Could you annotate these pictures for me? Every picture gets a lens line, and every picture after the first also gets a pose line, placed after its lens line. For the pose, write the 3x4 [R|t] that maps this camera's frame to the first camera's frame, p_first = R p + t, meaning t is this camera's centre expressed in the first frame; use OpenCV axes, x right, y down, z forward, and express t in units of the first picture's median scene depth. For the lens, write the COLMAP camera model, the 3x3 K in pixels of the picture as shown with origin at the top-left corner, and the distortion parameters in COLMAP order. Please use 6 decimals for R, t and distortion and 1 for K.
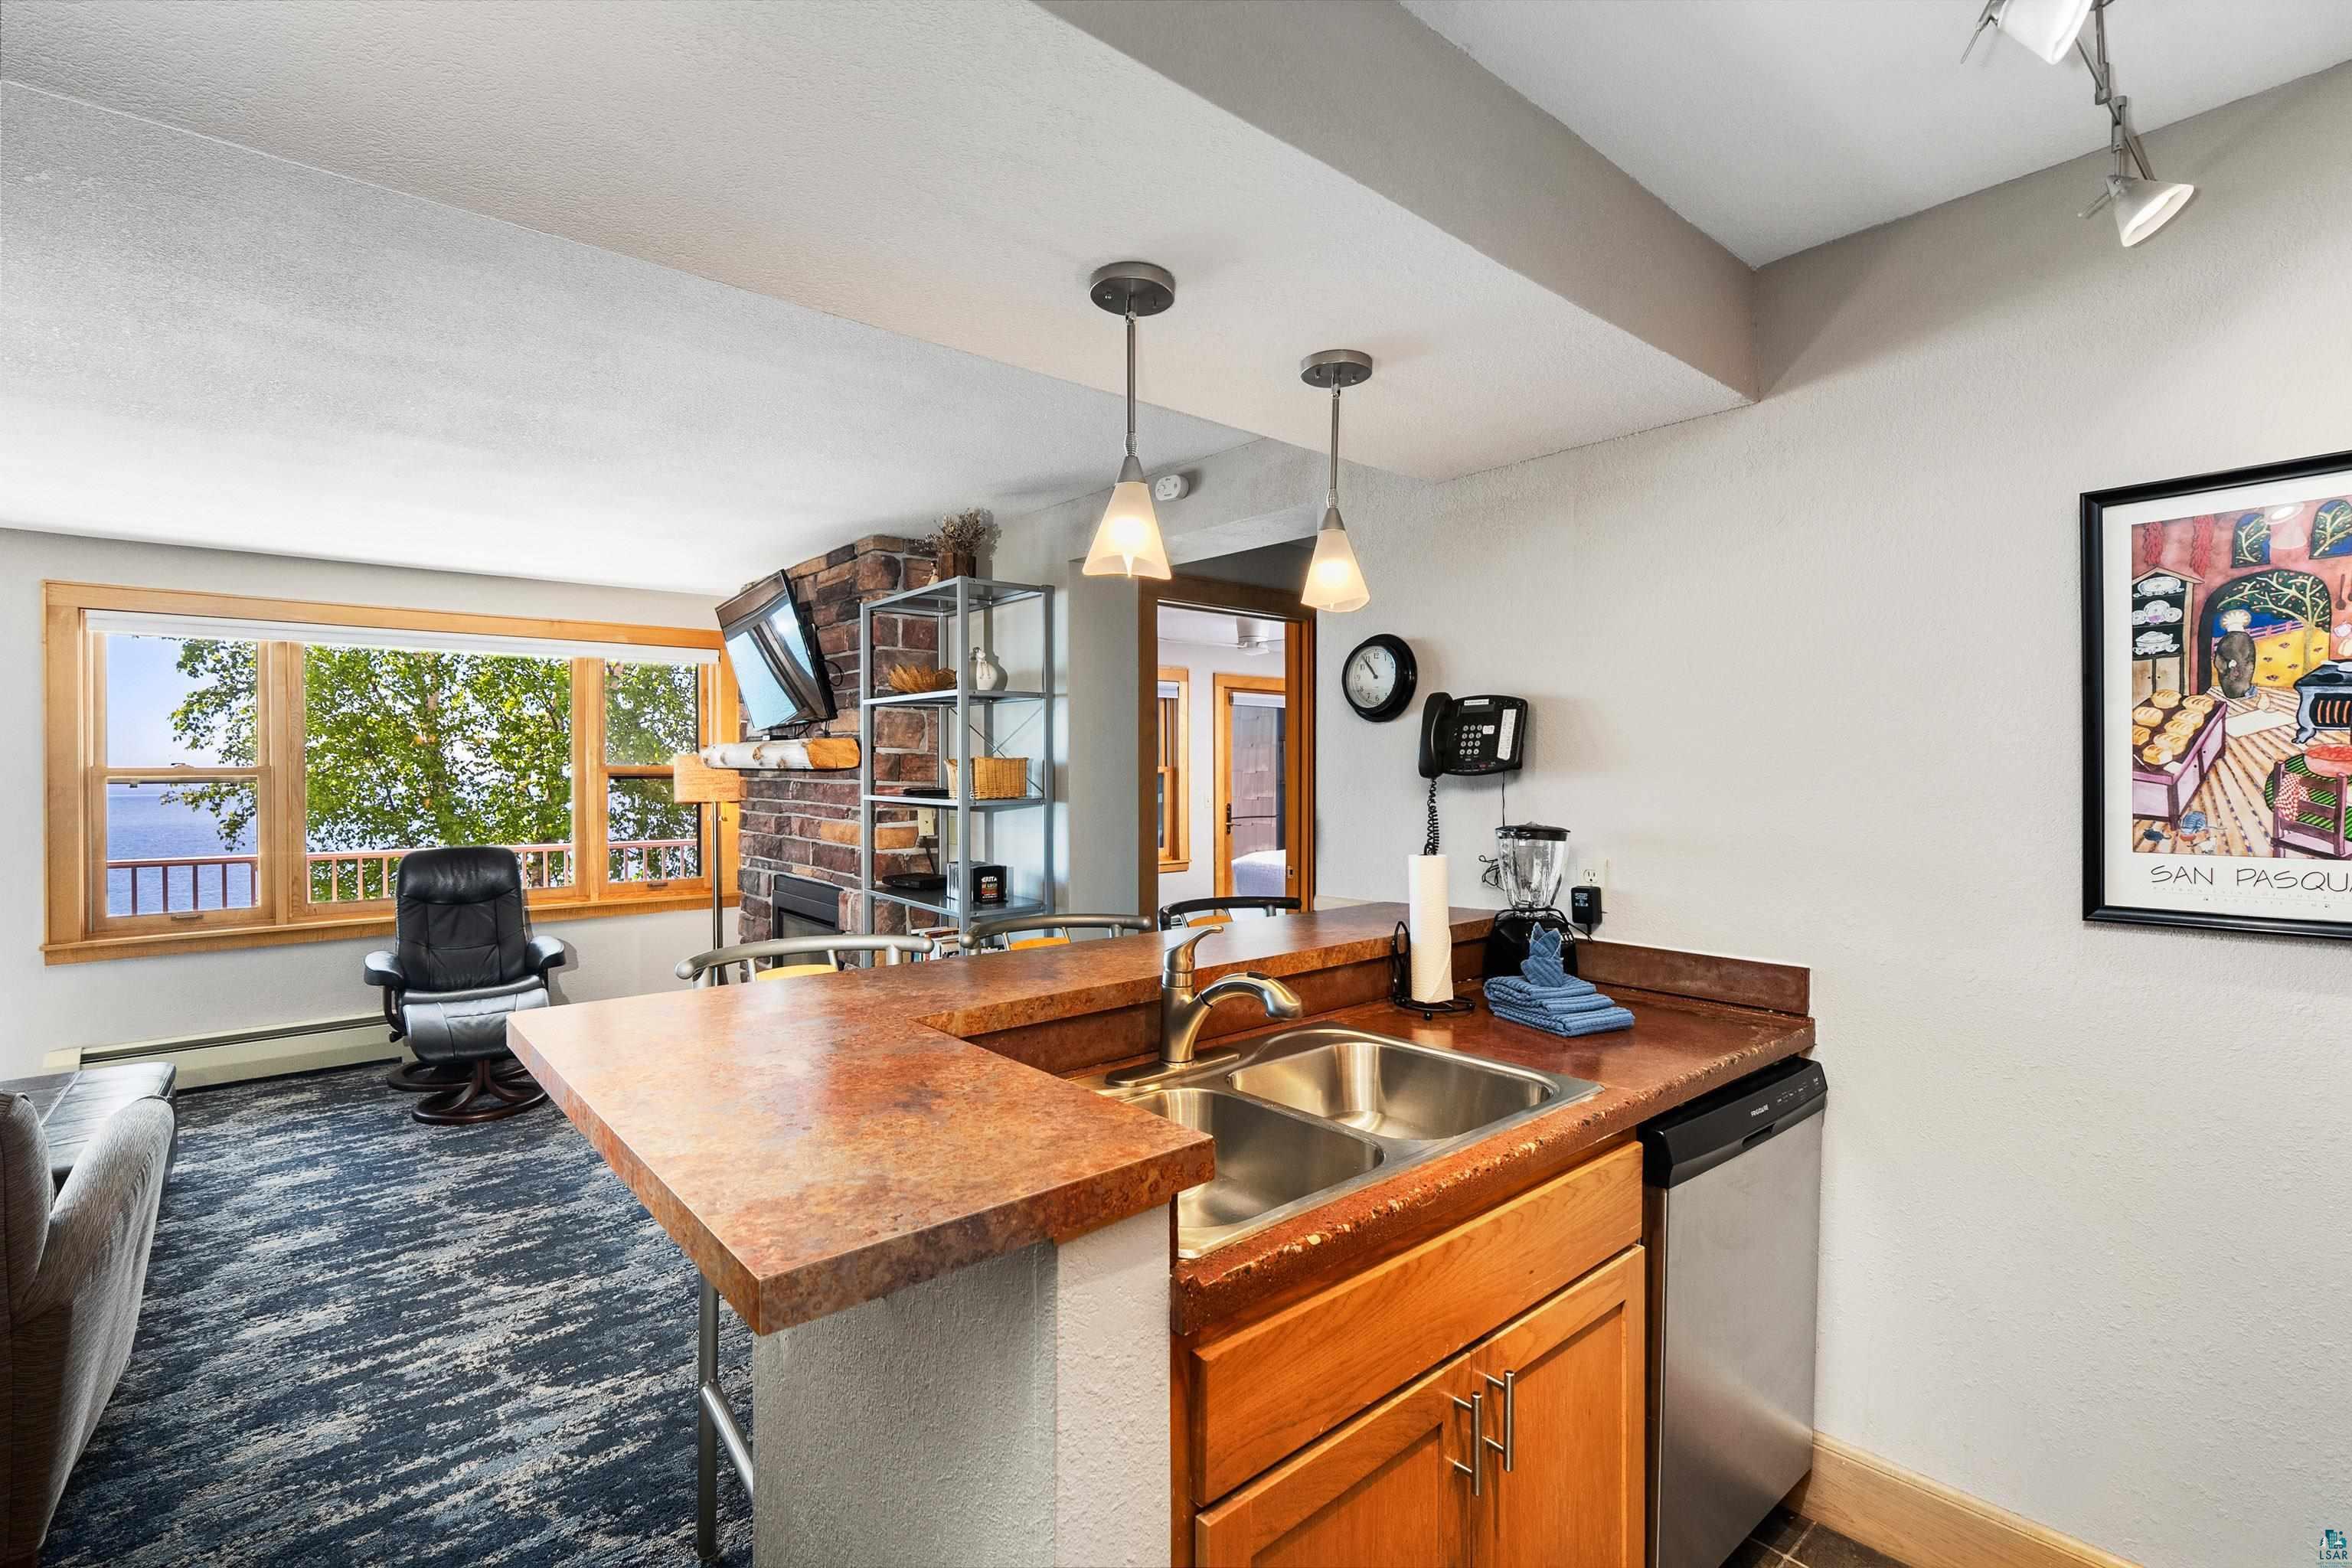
lens RADIAL K [[1079.9, 0, 1172.6], [0, 1079.9, 777.0], [0, 0, 1]] dist [-0.006965, 0.007324]
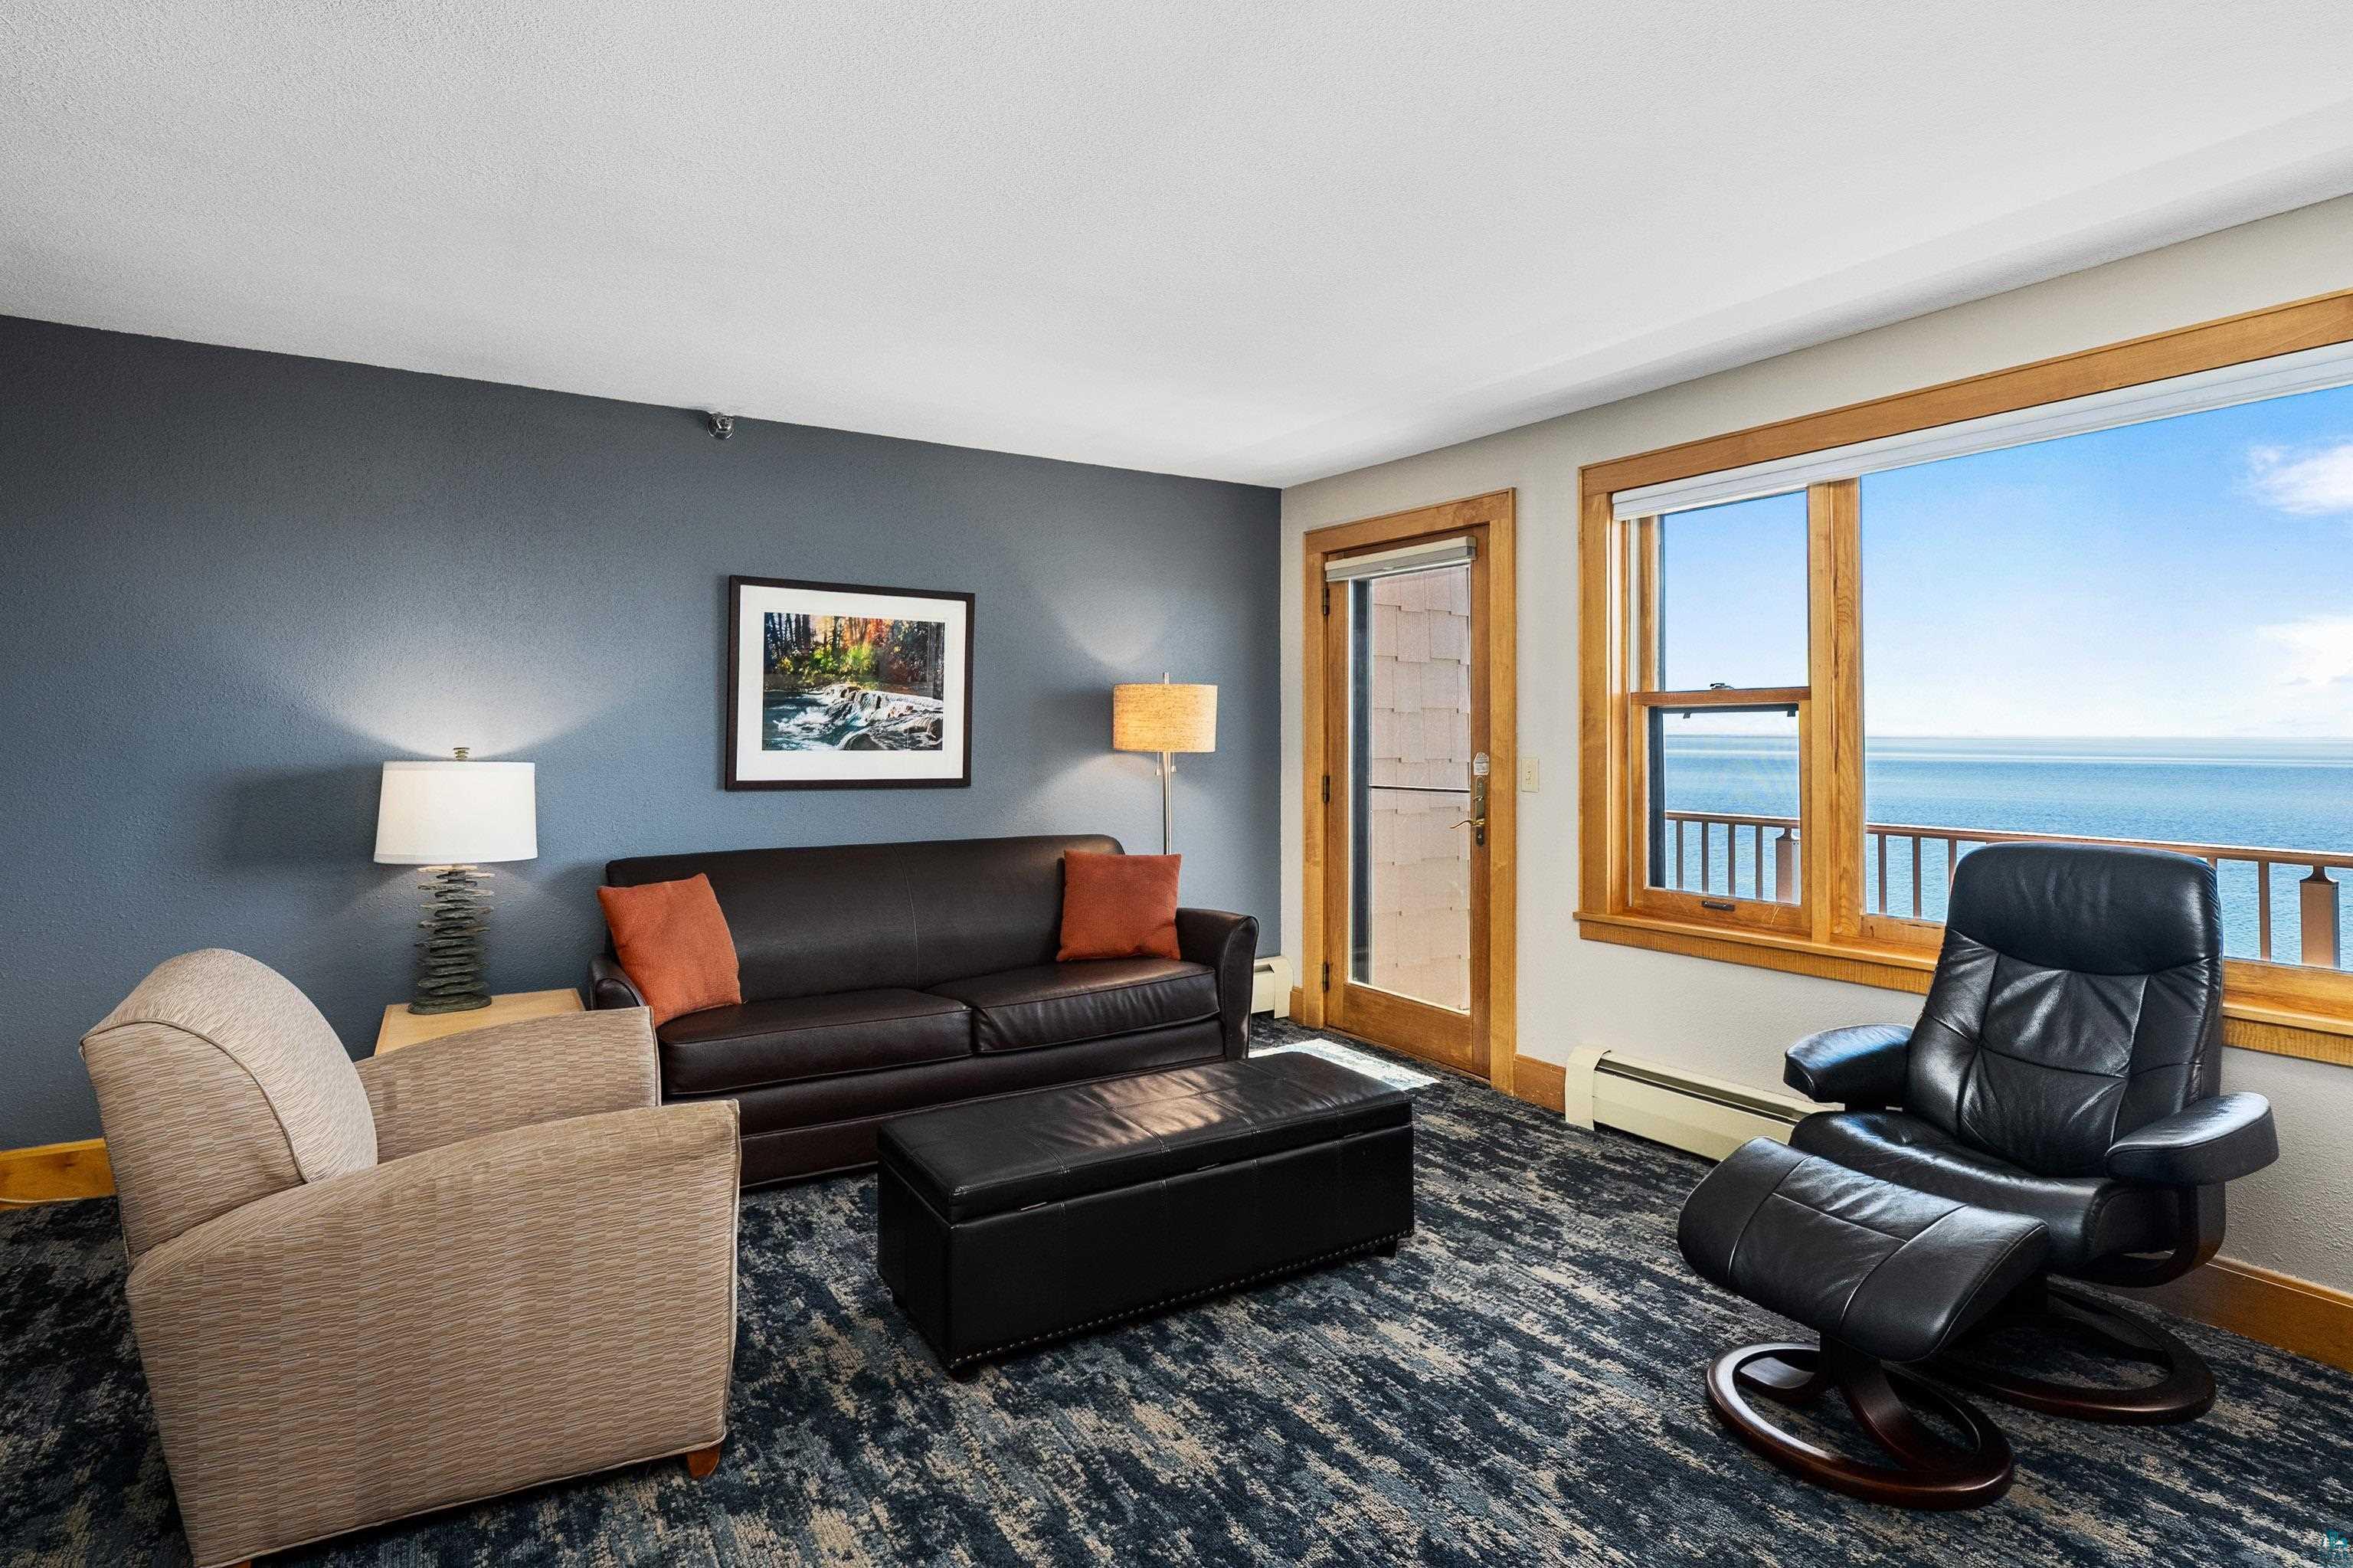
lens RADIAL K [[1152.5, 0, 1094.3], [0, 1152.5, 724.8], [0, 0, 1]] dist [-0.002651, -0.000118]
pose [[-0.171336, -0.007040, -0.985188, -0.186719], [-0.007146, 0.999957, -0.005903, 0.033914], [0.985187, 0.006029, -0.171379, 1.233066]]
